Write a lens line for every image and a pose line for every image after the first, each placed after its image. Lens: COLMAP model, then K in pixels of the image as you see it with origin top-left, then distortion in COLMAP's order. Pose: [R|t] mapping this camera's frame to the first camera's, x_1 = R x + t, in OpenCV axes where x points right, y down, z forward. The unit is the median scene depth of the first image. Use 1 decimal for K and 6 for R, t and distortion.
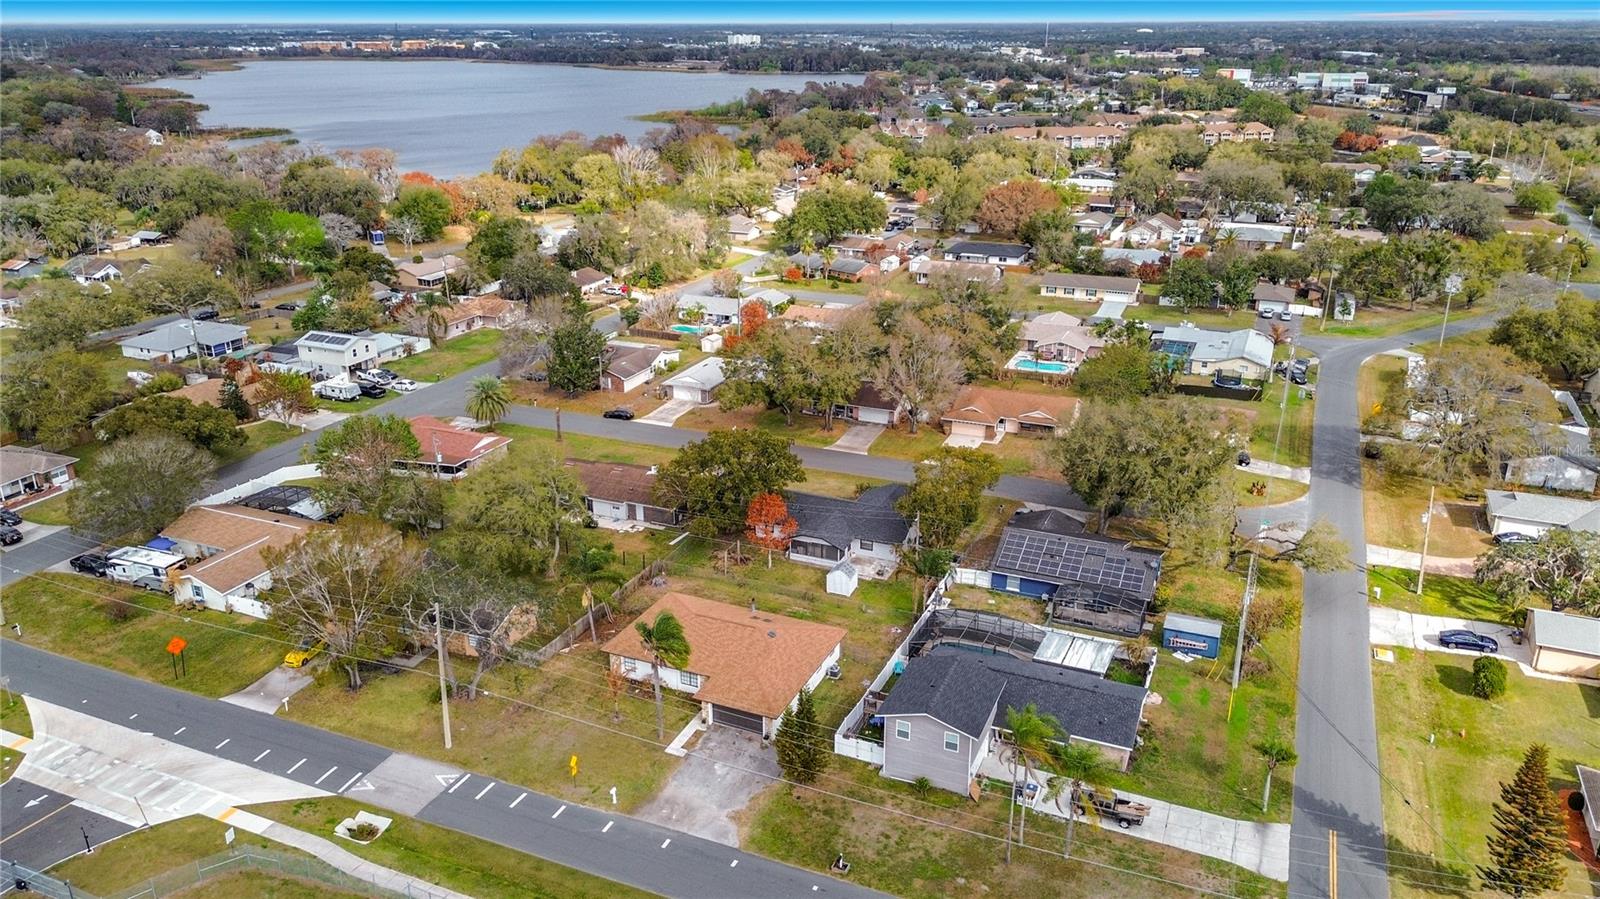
lens RADIAL K [[1173.8, 0, 800.0], [0, 1173.8, 449.5], [0, 0, 1]] dist [0.064135, -0.091800]
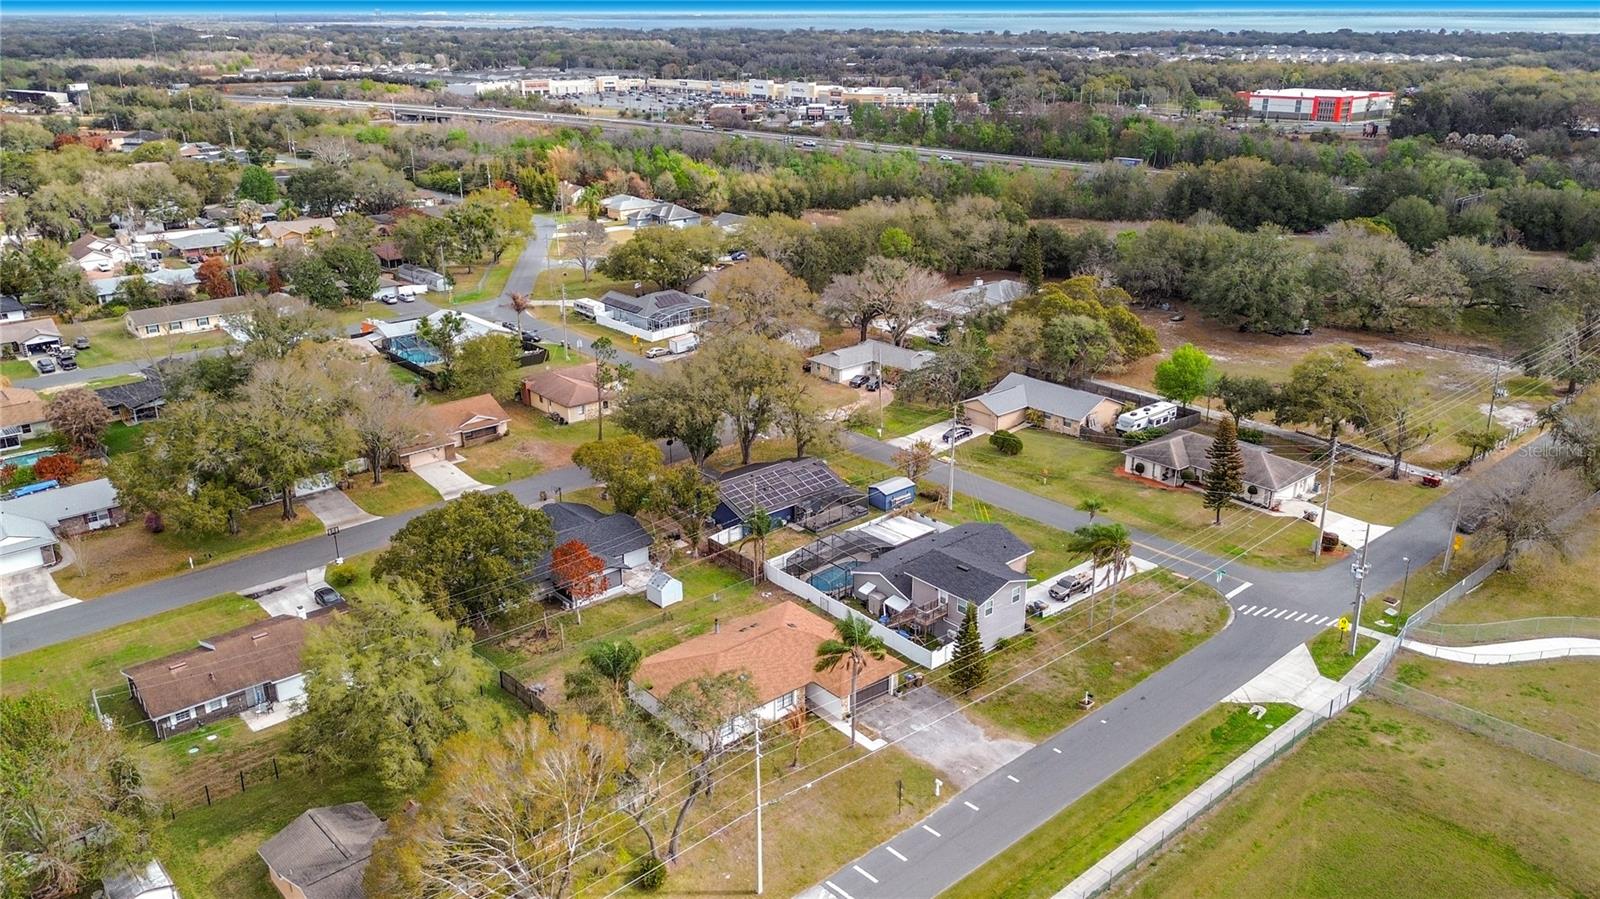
lens RADIAL K [[1207.8, 0, 820.8], [0, 1207.8, 444.1], [0, 0, 1]] dist [0.061072, -0.100373]
pose [[0.400618, -0.304927, 0.864017, -0.500262], [0.312343, 0.931963, 0.184083, -0.096744], [-0.861364, 0.196122, 0.468603, 0.282853]]
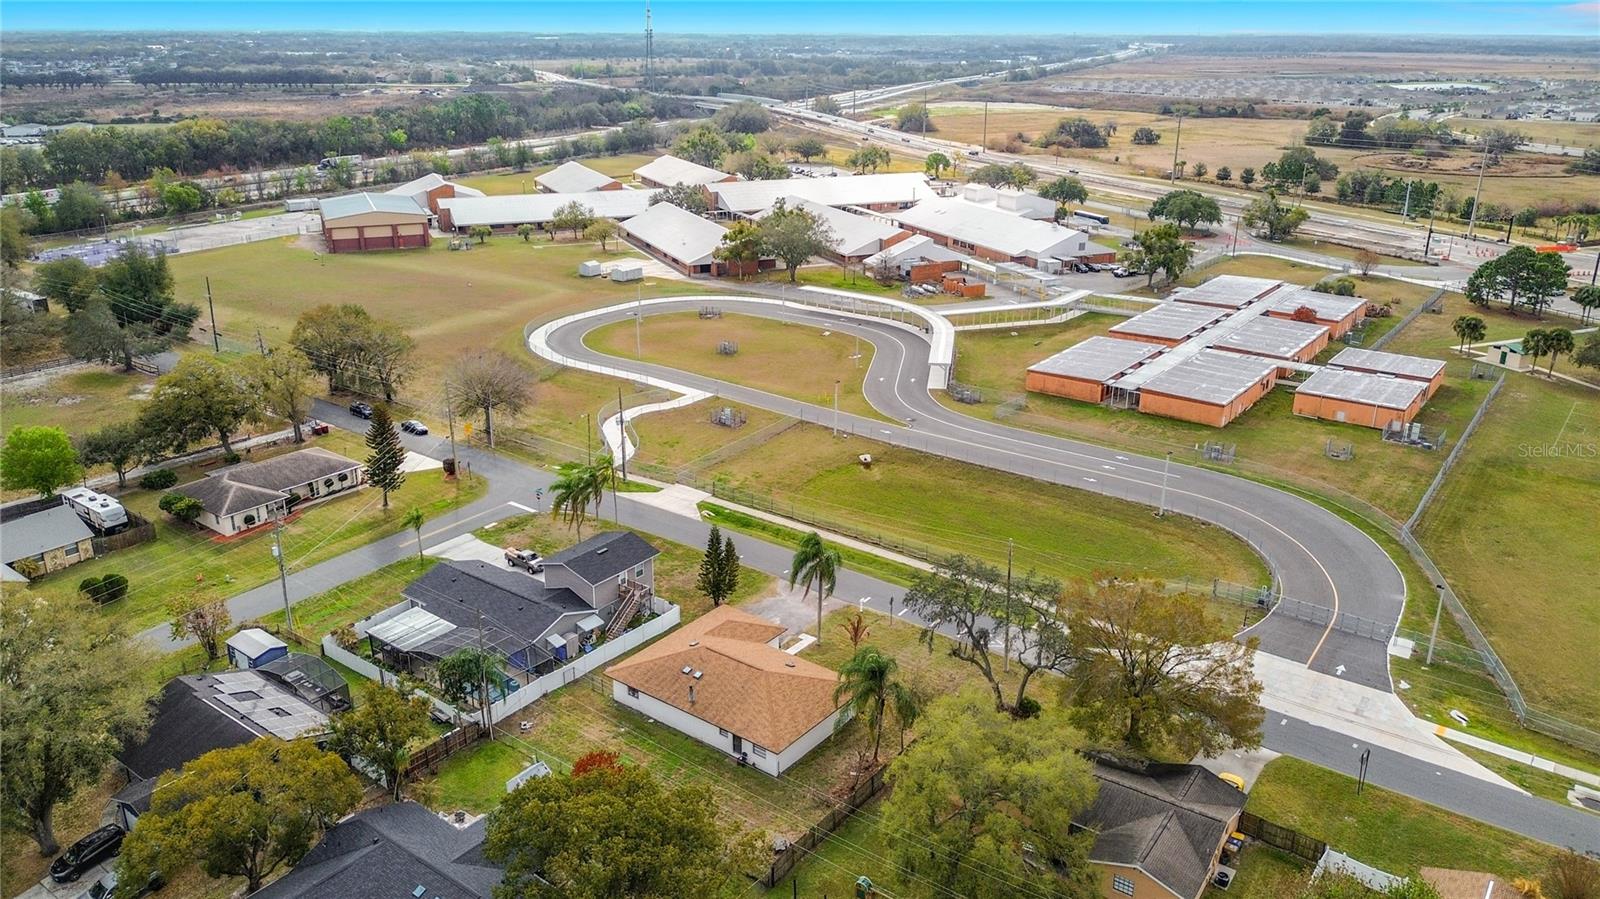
lens RADIAL K [[1116.0, 0, 800.0], [0, 1116.0, 449.5], [0, 0, 1]] dist [0.066638, -0.074588]
pose [[-0.978133, -0.079299, 0.192269, -0.163377], [0.063025, 0.767974, 0.637373, -0.335356], [-0.198201, 0.635553, -0.746183, 0.944287]]
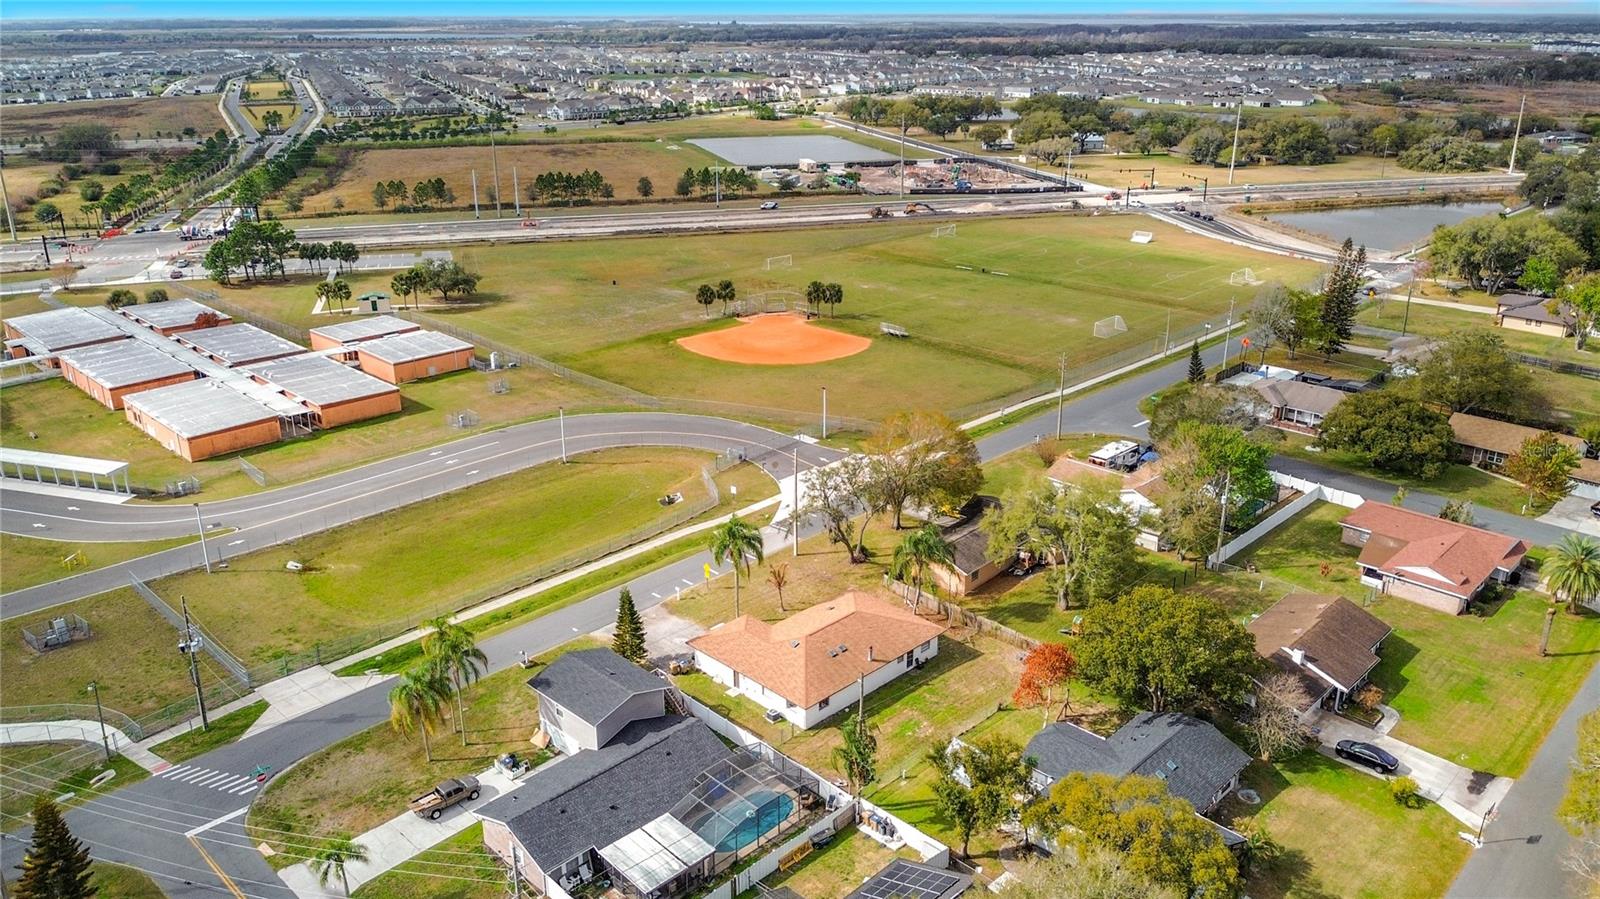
lens RADIAL K [[1173.8, 0, 800.0], [0, 1173.8, 449.5], [0, 0, 1]] dist [0.064135, -0.091800]
pose [[-0.345900, 0.323176, -0.880858, 0.489293], [-0.313975, 0.844818, 0.433246, -0.252724], [0.884179, 0.426428, -0.190753, 0.673170]]
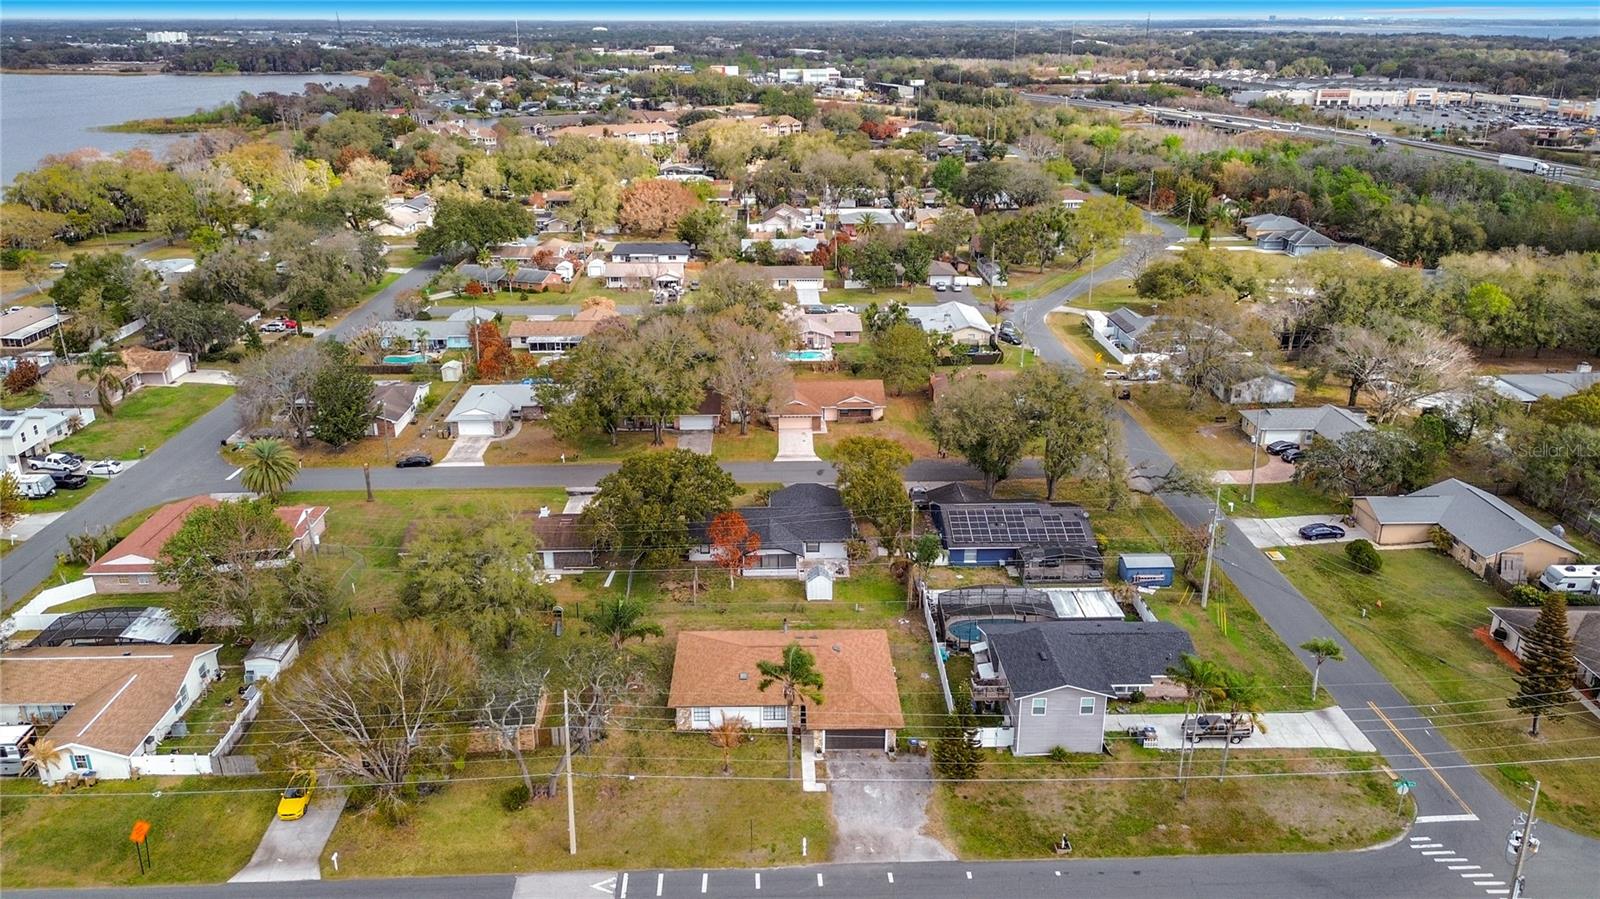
lens RADIAL K [[1173.8, 0, 800.0], [0, 1173.8, 449.5], [0, 0, 1]] dist [0.064135, -0.091800]
pose [[0.900031, -0.147103, 0.410249, -0.254076], [0.146442, 0.988661, 0.033231, -0.025666], [-0.410486, 0.030168, 0.911368, 0.070361]]
